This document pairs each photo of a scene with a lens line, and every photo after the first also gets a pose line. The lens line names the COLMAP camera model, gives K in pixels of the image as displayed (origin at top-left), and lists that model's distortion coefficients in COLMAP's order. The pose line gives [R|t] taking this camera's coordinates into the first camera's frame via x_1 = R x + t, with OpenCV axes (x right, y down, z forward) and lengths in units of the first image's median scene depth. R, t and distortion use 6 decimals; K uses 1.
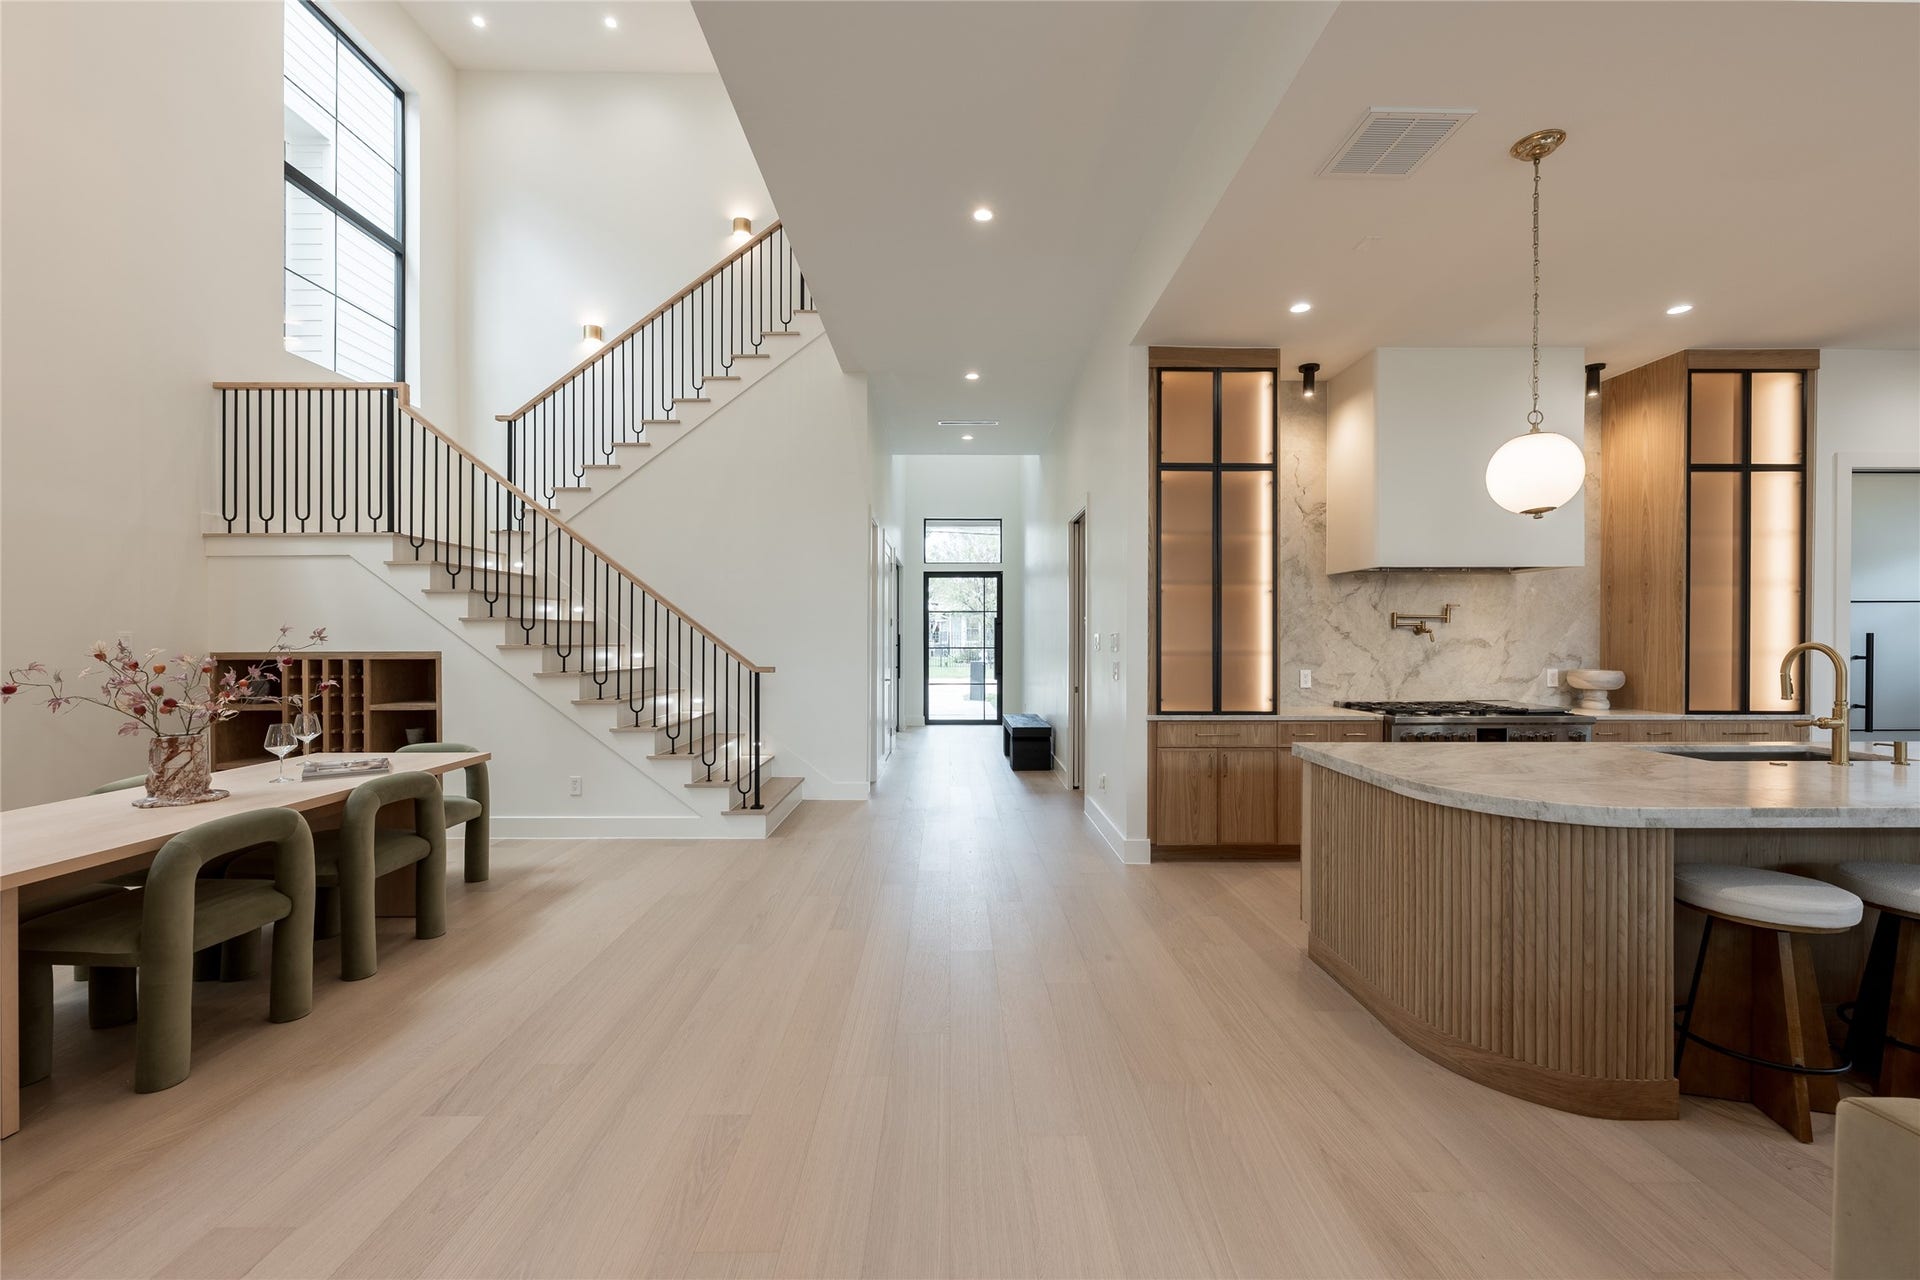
lens RADIAL K [[772.3, 0, 942.6], [0, 772.3, 641.1], [0, 0, 1]] dist [-0.000812, 0.000432]
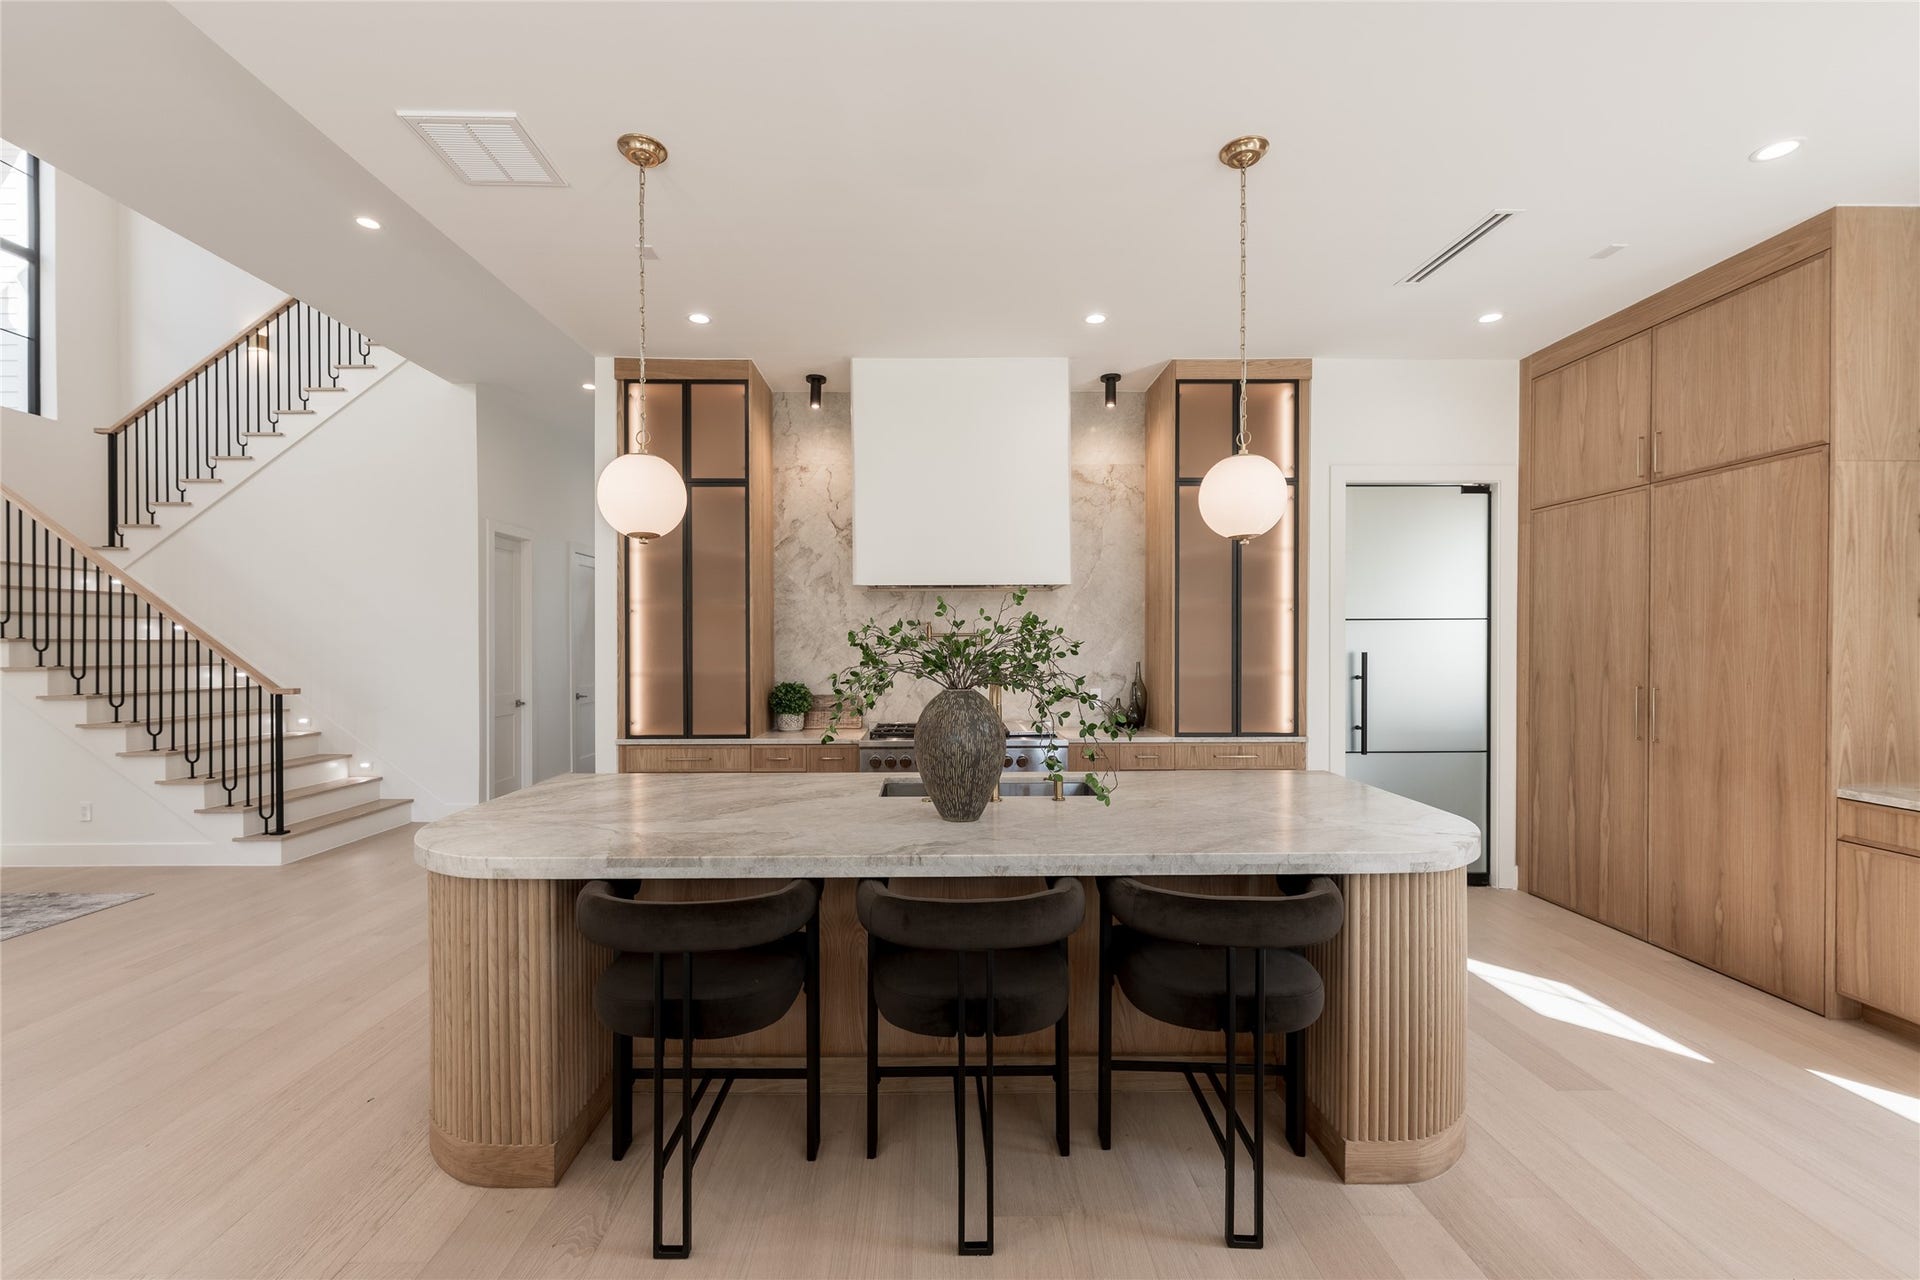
lens RADIAL K [[772.3, 0, 934.2], [0, 772.3, 649.0], [0, 0, 1]] dist [-0.000812, 0.000432]
pose [[0.999993, -0.002521, 0.002819, 0.583440], [0.002525, 0.999996, -0.001335, -0.012665], [-0.002816, 0.001342, 0.999995, 0.028515]]
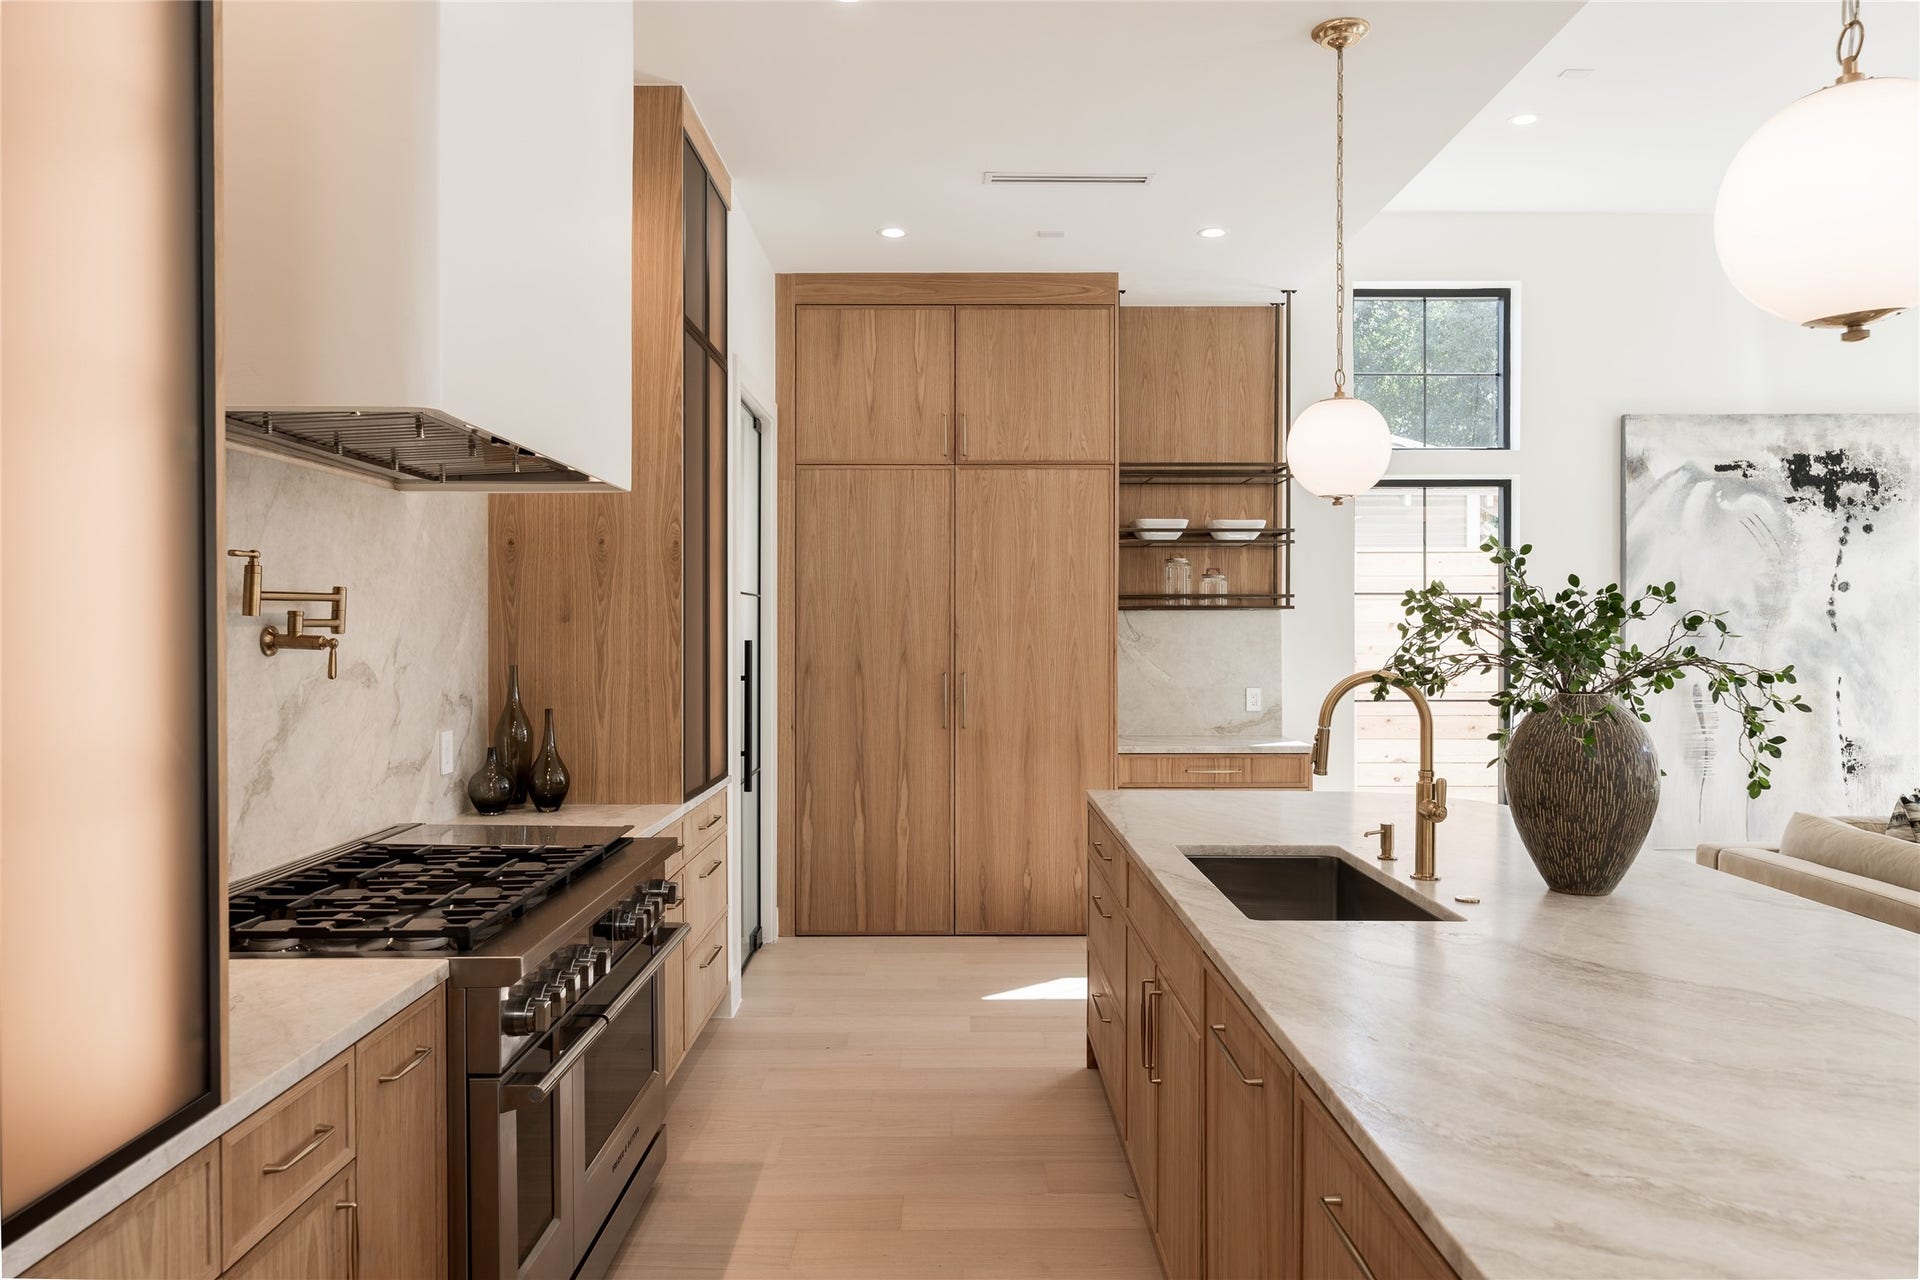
lens RADIAL K [[1281.5, 0, 940.3], [0, 1281.5, 636.4], [0, 0, 1]] dist [0.002640, -0.005148]
pose [[0.005740, -0.006138, 0.999965, 0.103424], [0.007718, 0.999952, 0.006094, -0.016845], [-0.999954, 0.007683, 0.005787, 0.729088]]
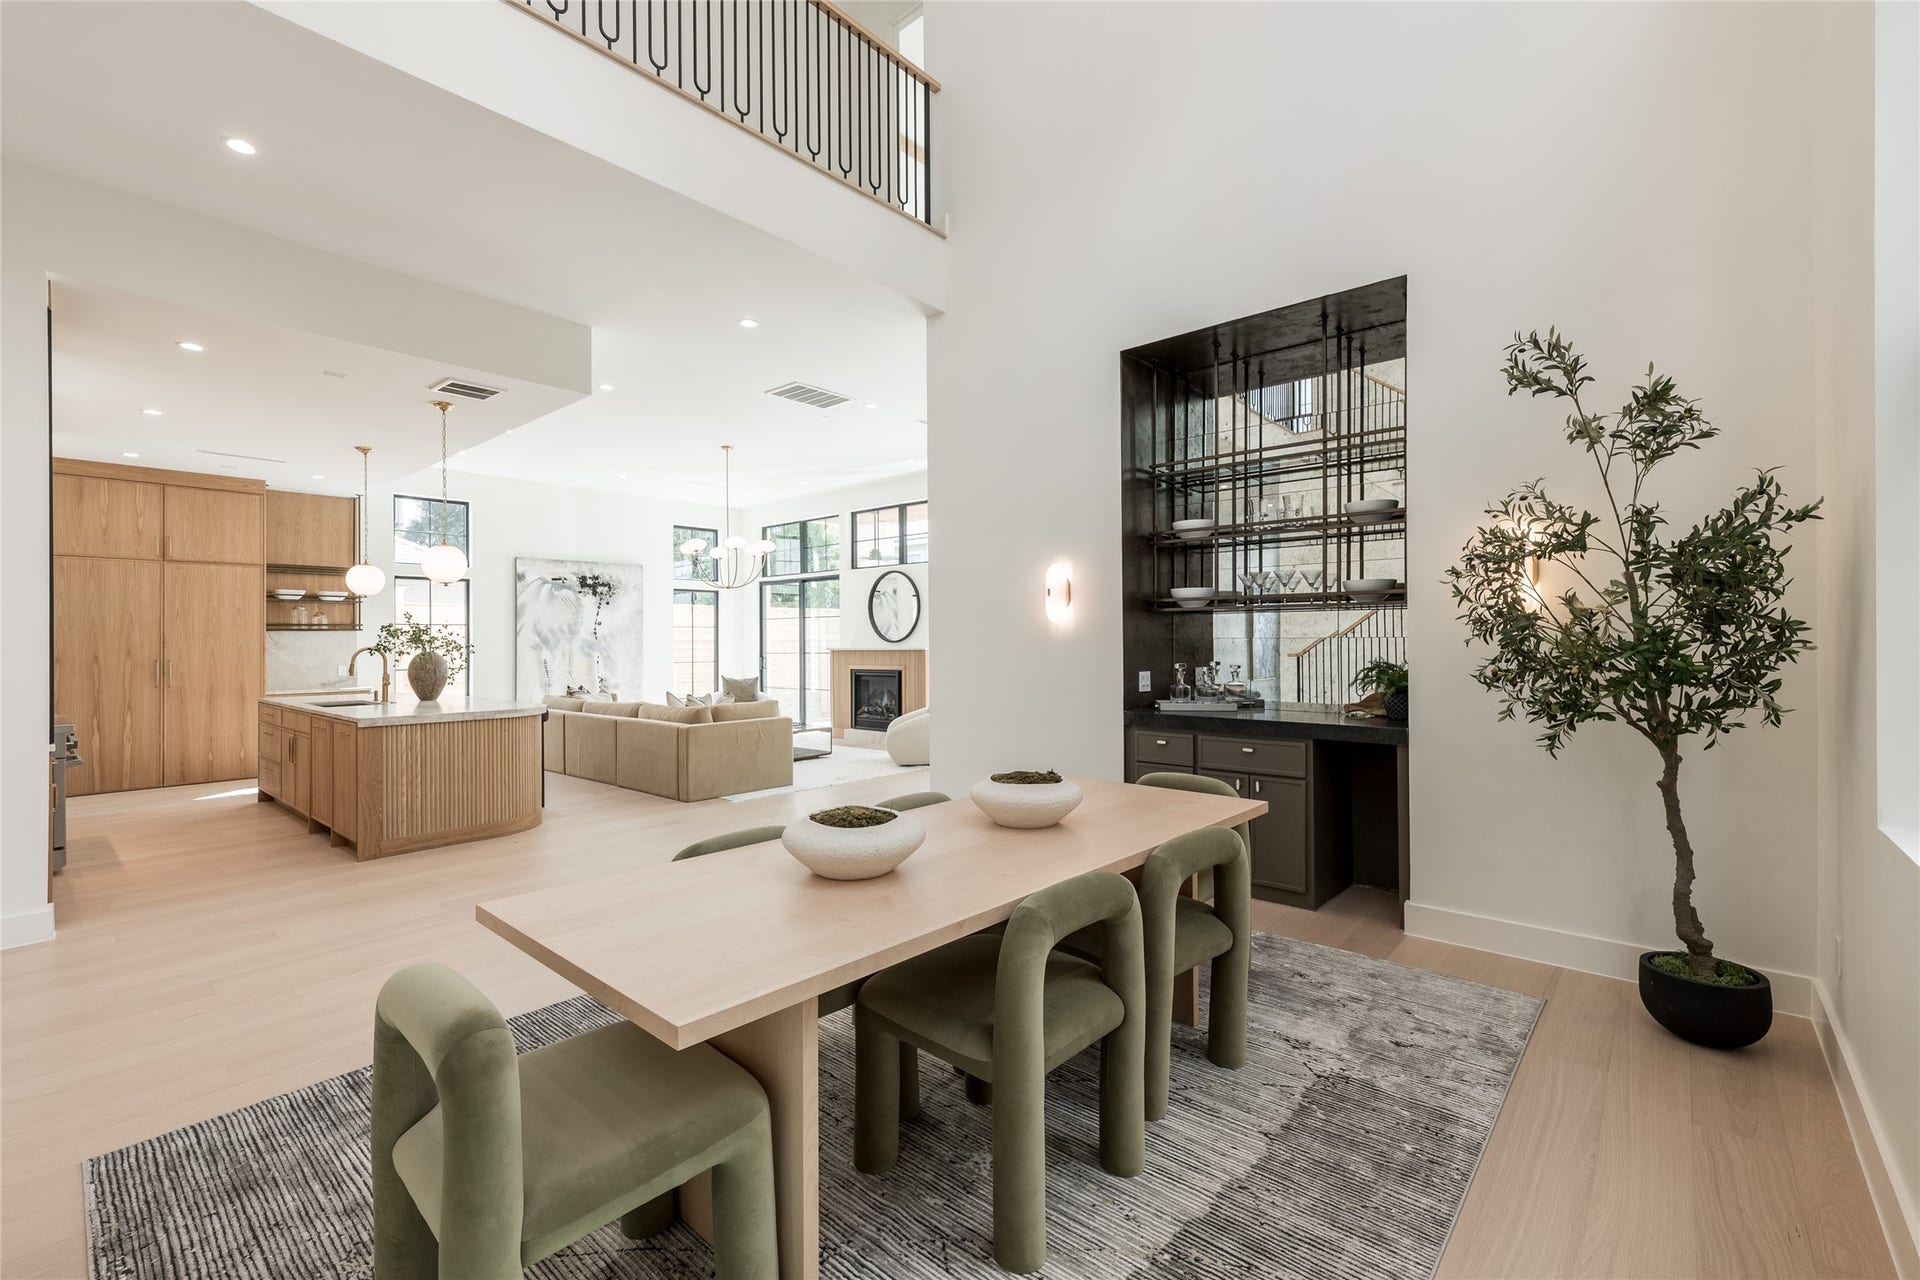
lens RADIAL K [[832.1, 0, 968.9], [0, 832.1, 633.6], [0, 0, 1]] dist [0.008540, -0.000159]
pose [[-0.755405, 0.011967, 0.655149, -0.888923], [0.013053, 0.999910, -0.003215, -0.003068], [-0.655128, 0.006123, -0.755493, 0.916660]]
